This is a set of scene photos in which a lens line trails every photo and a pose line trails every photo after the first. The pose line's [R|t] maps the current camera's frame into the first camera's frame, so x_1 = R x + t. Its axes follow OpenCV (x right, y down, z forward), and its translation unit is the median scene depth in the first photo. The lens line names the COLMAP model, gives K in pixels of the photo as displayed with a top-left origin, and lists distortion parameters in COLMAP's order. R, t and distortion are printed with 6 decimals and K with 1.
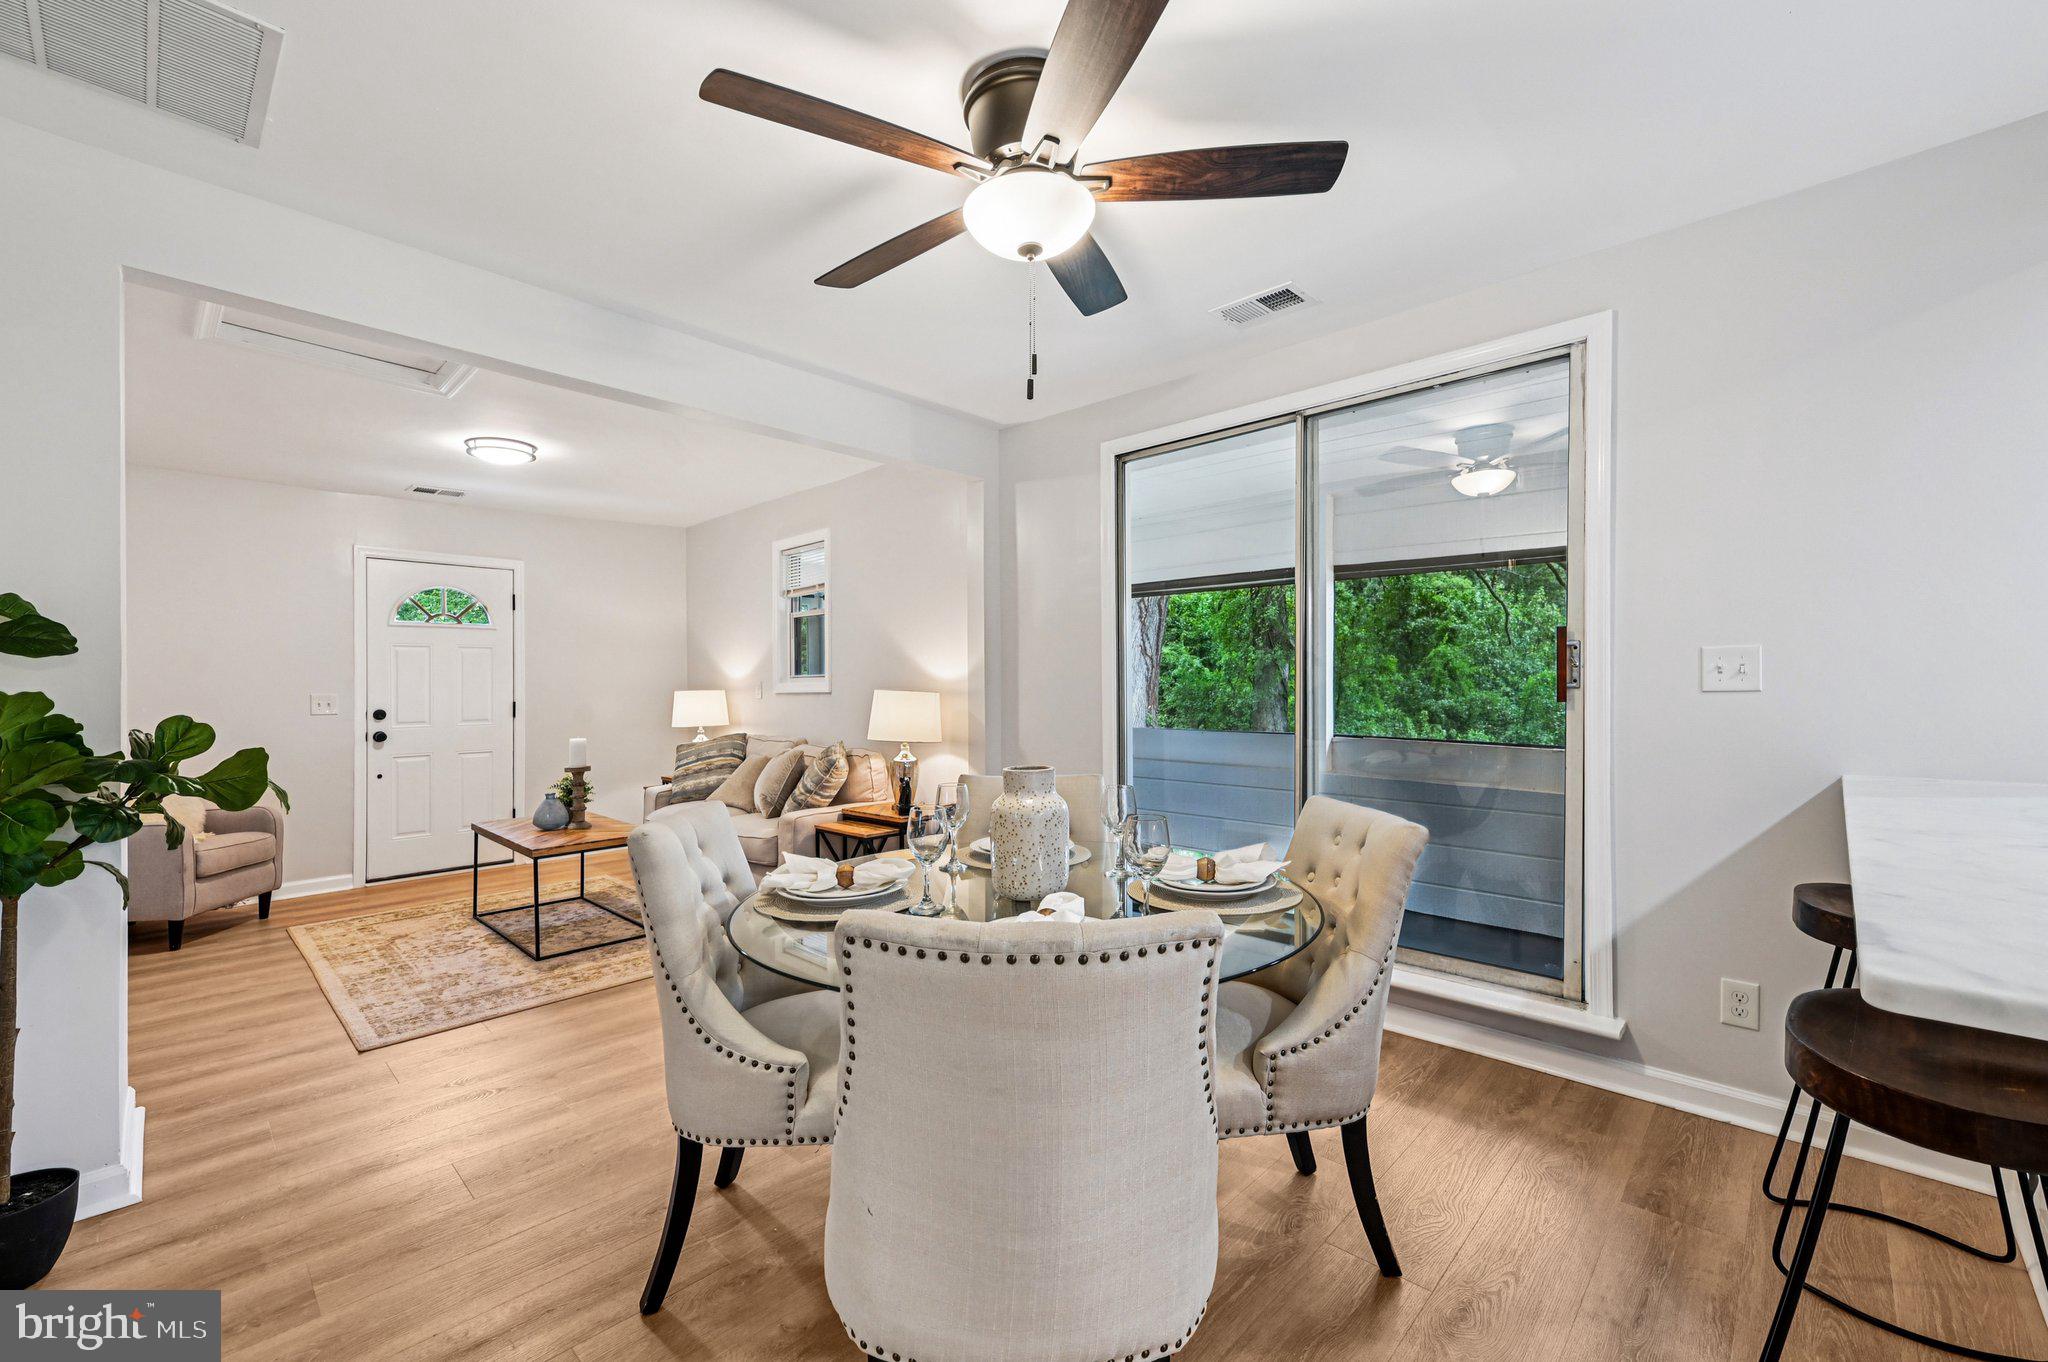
lens RADIAL K [[833.8, 0, 1030.8], [0, 833.8, 689.5], [0, 0, 1]] dist [0.000413, -0.001170]
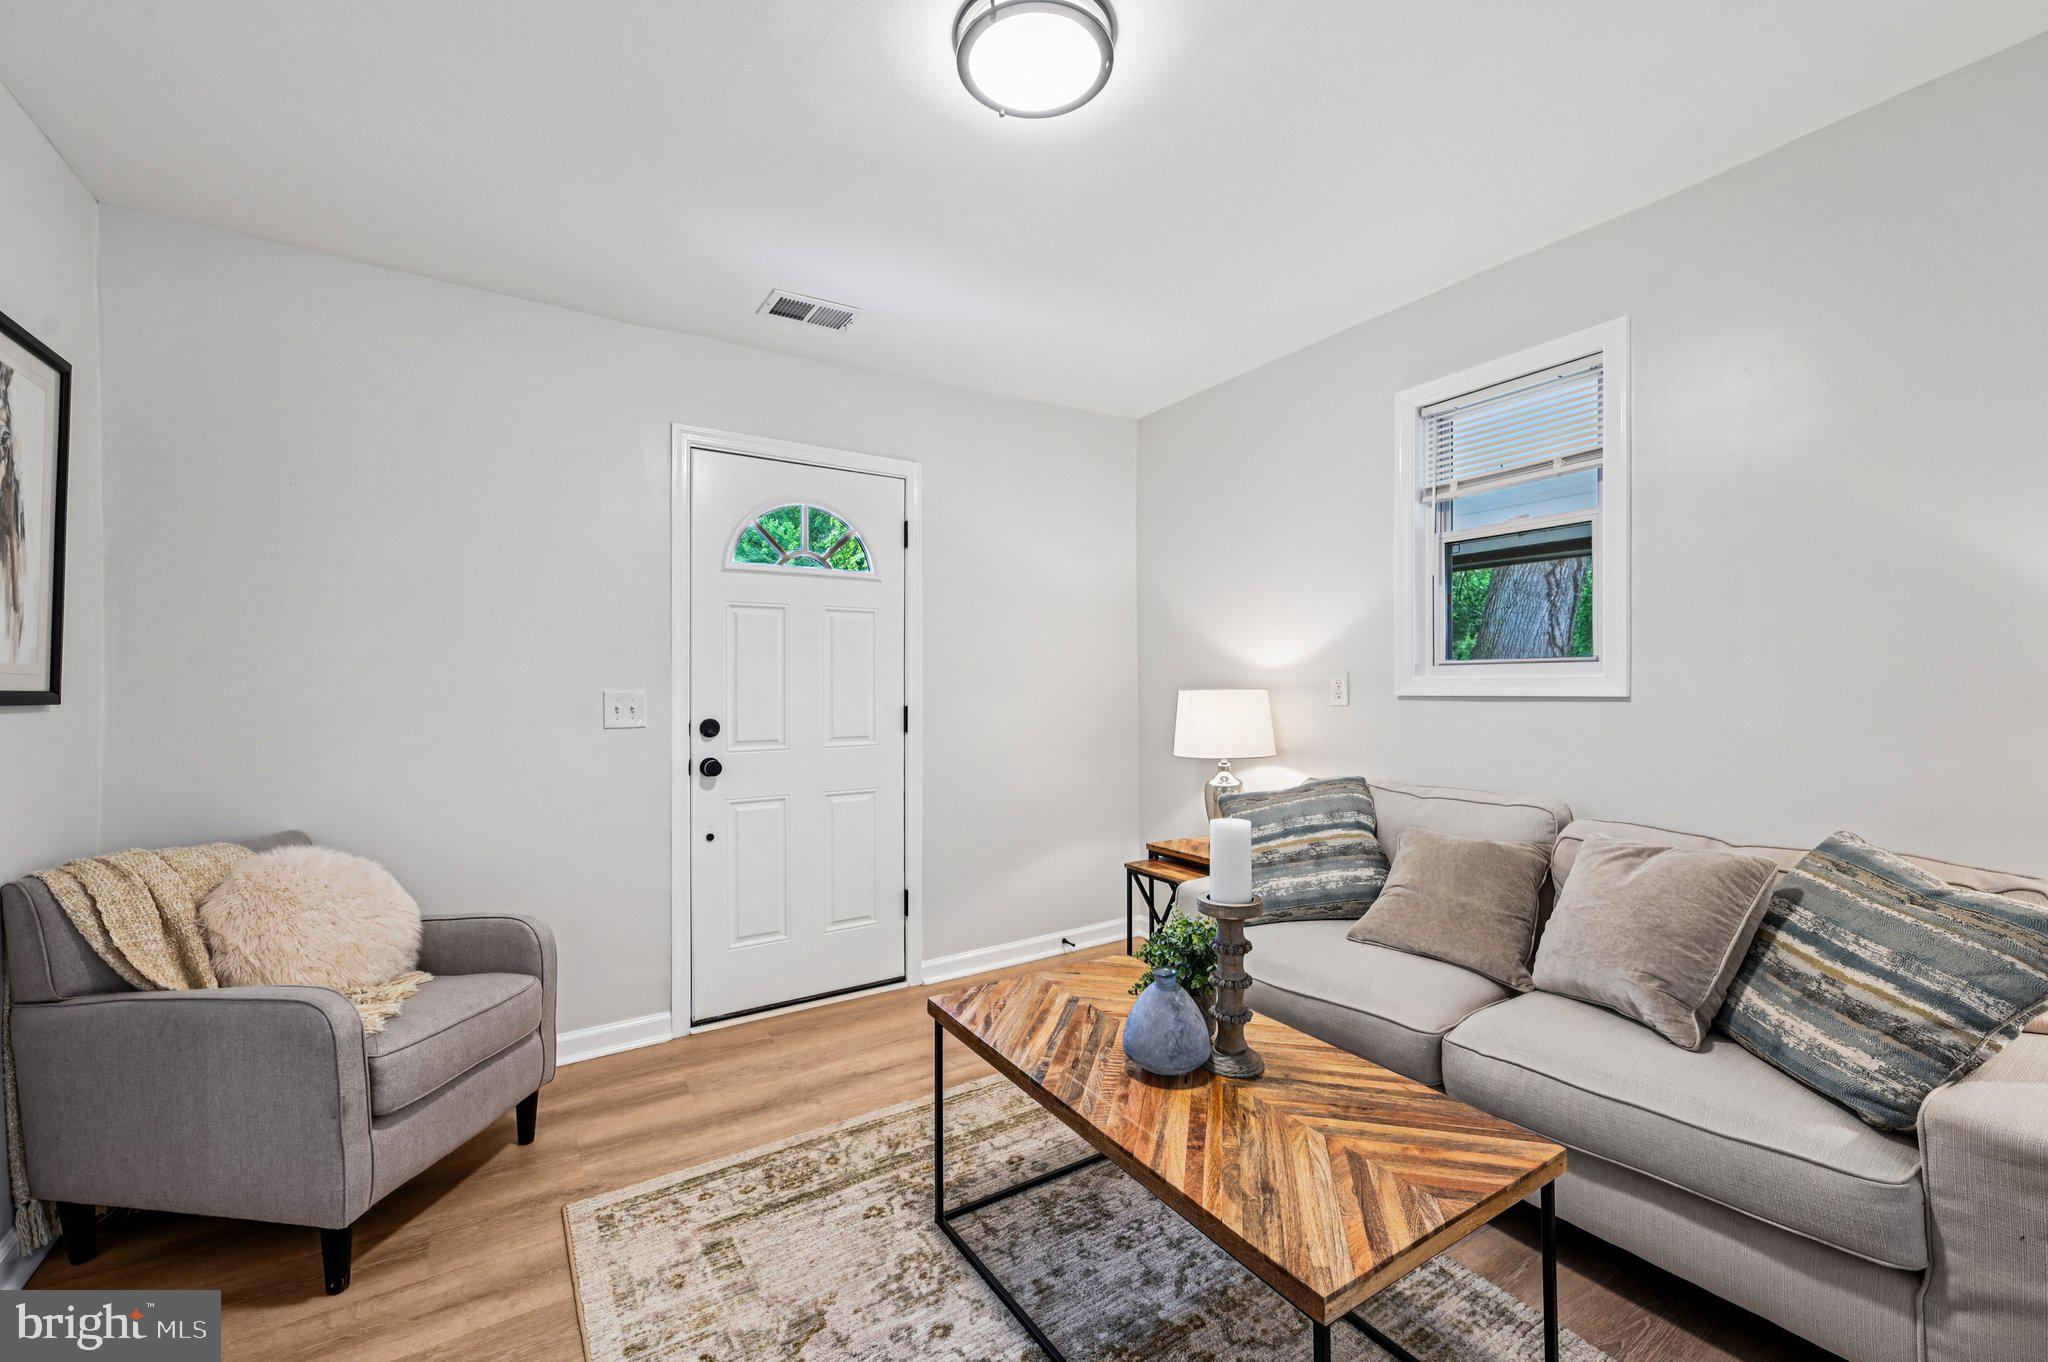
lens RADIAL K [[833.8, 0, 1051.1], [0, 833.8, 713.9], [0, 0, 1]] dist [0.000413, -0.001170]
pose [[0.974262, 0.015749, -0.224870, -0.452067], [-0.008701, 0.999440, 0.032299, 0.000816], [0.225252, -0.029511, 0.973853, 0.529985]]
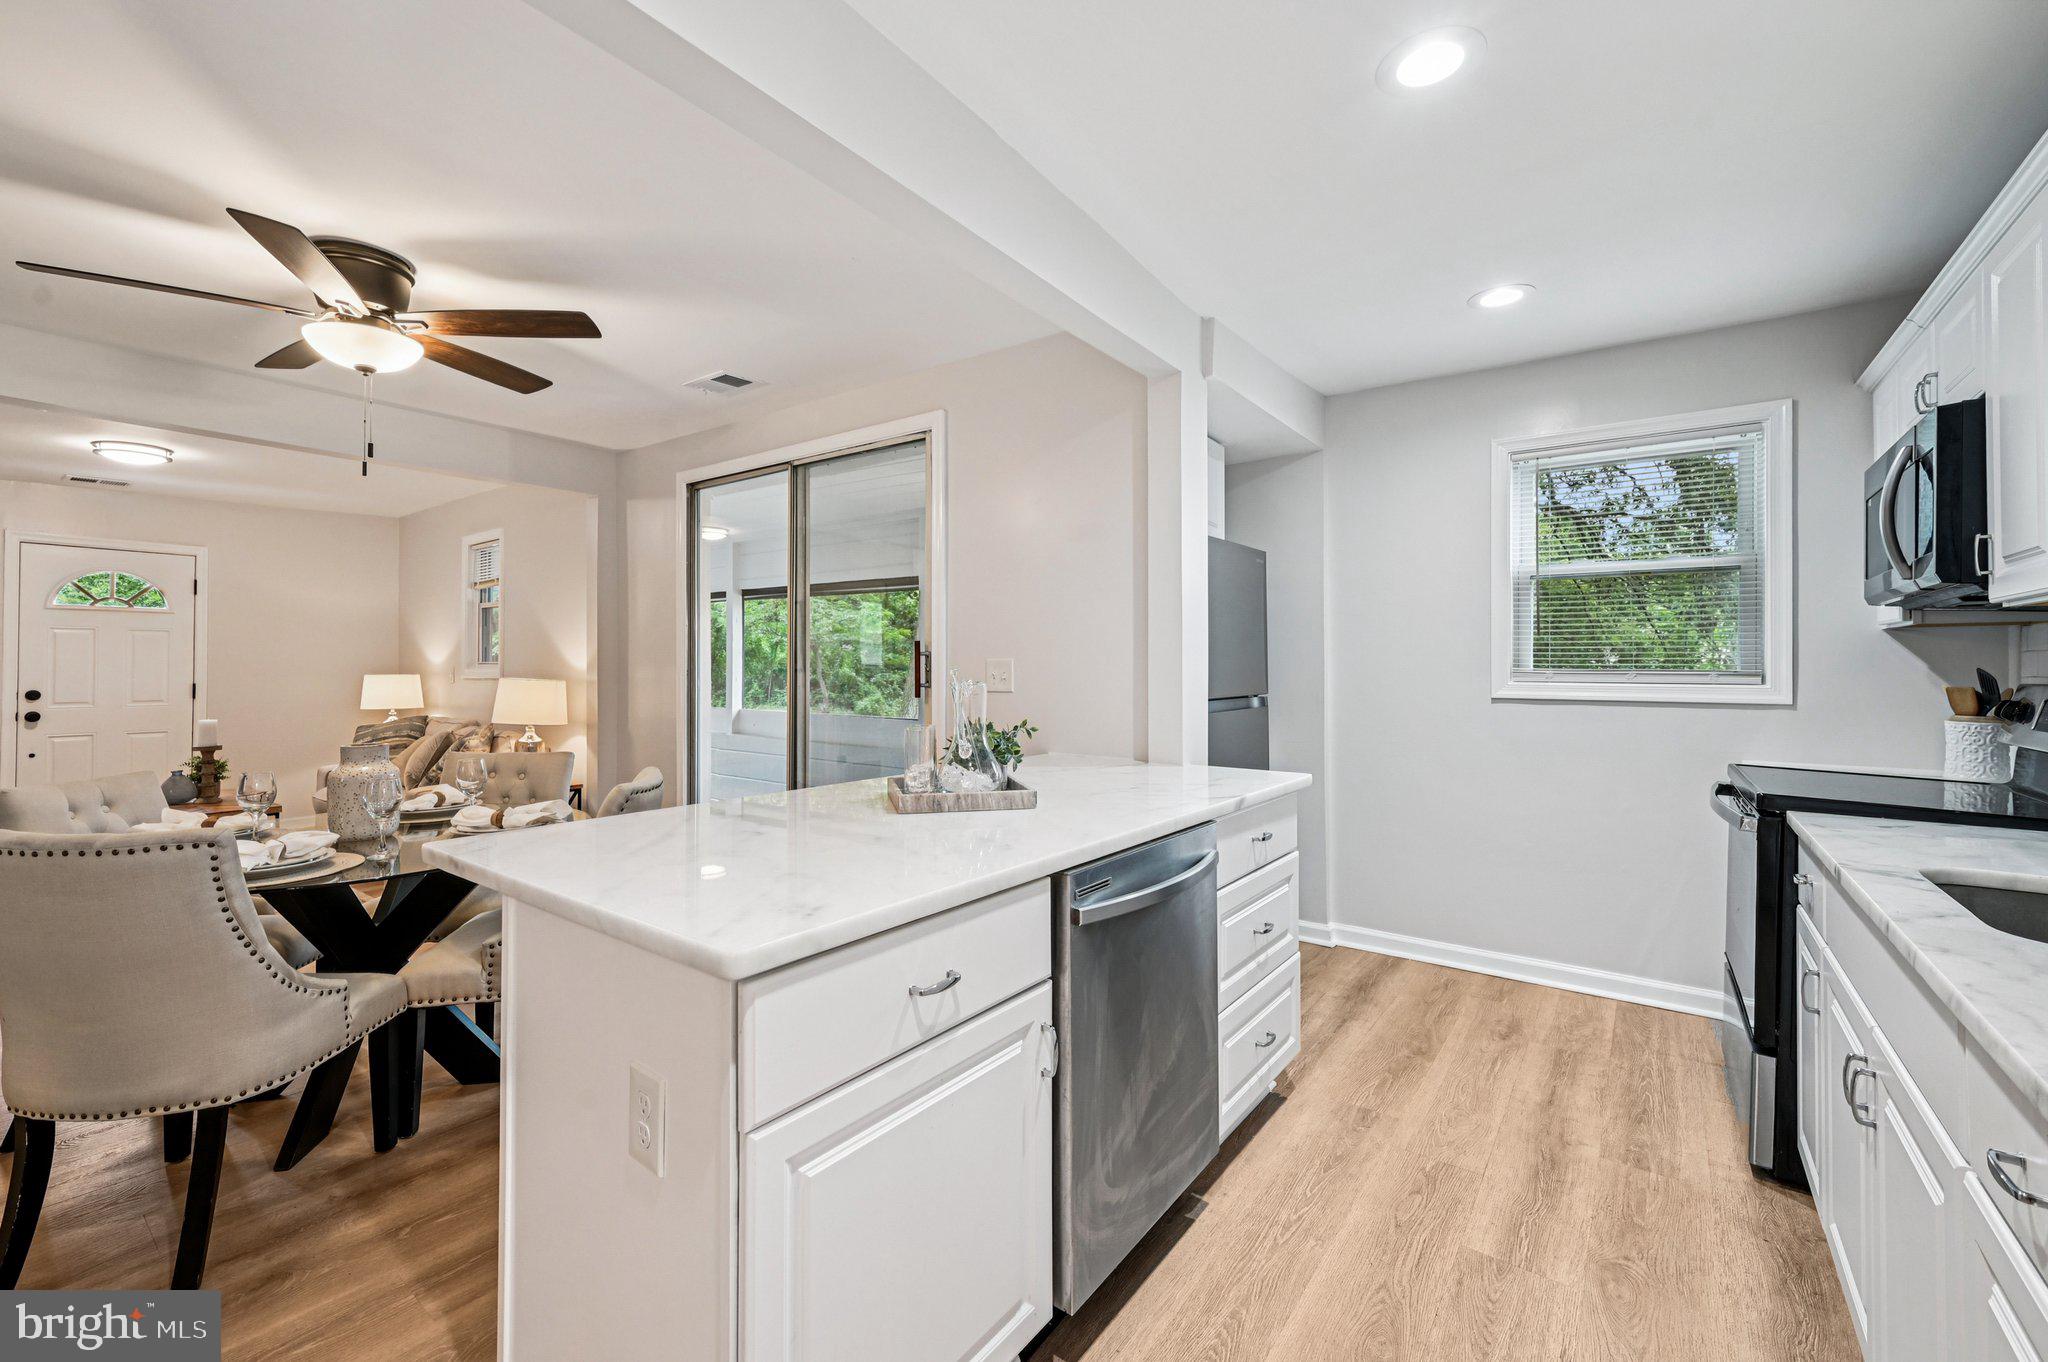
lens RADIAL K [[833.8, 0, 1020.3], [0, 833.8, 657.8], [0, 0, 1]] dist [0.000413, -0.001170]
pose [[0.992667, 0.015157, 0.119929, 0.310950], [-0.012958, 0.999734, -0.019093, -0.012246], [-0.120187, 0.017399, 0.992599, -0.166595]]
